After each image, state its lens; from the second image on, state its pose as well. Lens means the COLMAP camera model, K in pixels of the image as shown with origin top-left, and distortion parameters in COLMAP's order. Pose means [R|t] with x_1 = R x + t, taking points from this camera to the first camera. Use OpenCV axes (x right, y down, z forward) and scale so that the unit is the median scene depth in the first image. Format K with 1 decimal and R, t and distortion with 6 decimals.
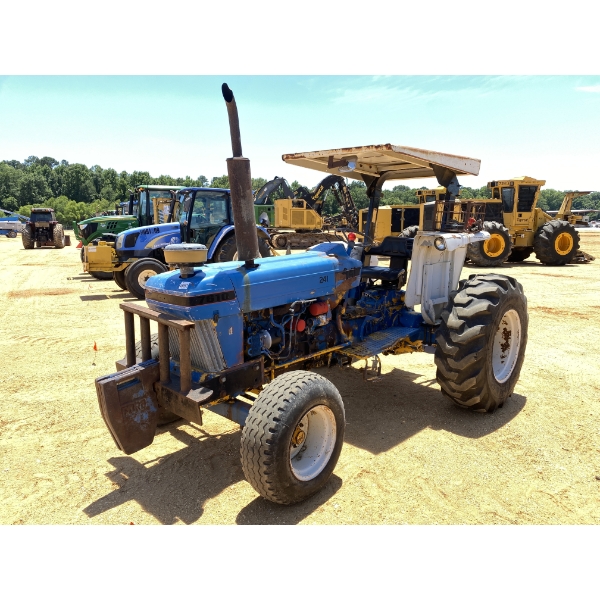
lens RADIAL K [[483.9, 0, 300.0], [0, 483.9, 300.0], [0, 0, 1]] dist [-0.009493, -0.004210]
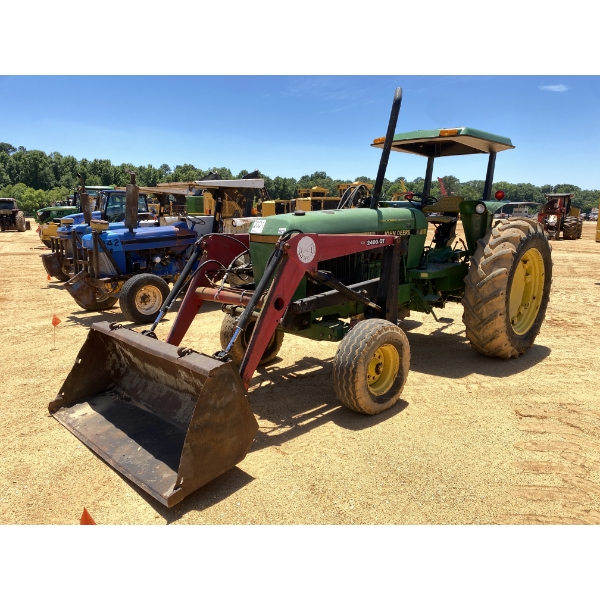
lens RADIAL K [[479.5, 0, 300.0], [0, 479.5, 300.0], [0, 0, 1]] dist [-0.004279, -0.004120]
pose [[0.997616, -0.003448, 0.068929, 0.058402], [0.001897, 0.999744, 0.022550, 0.019515], [-0.068989, -0.022365, 0.997367, -0.126168]]
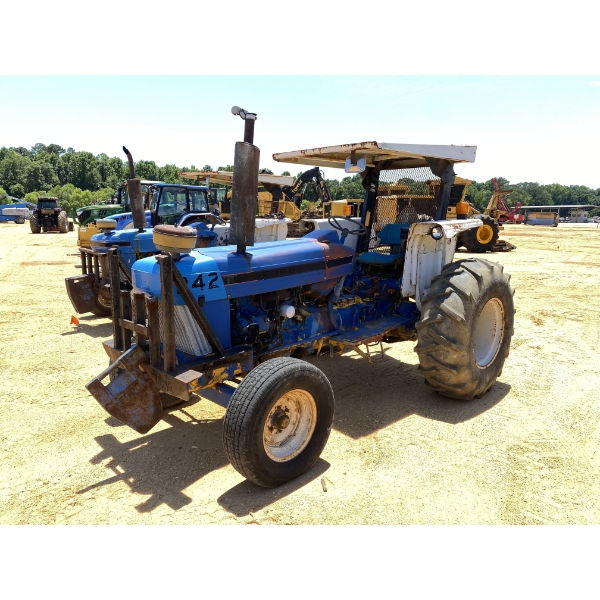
lens RADIAL K [[483.9, 0, 300.0], [0, 483.9, 300.0], [0, 0, 1]] dist [-0.009493, -0.004210]
pose [[0.999806, 0.017266, -0.009489, 0.032010], [-0.017092, 0.999690, 0.018109, 0.009337], [0.009798, -0.017943, 0.999791, -0.057527]]
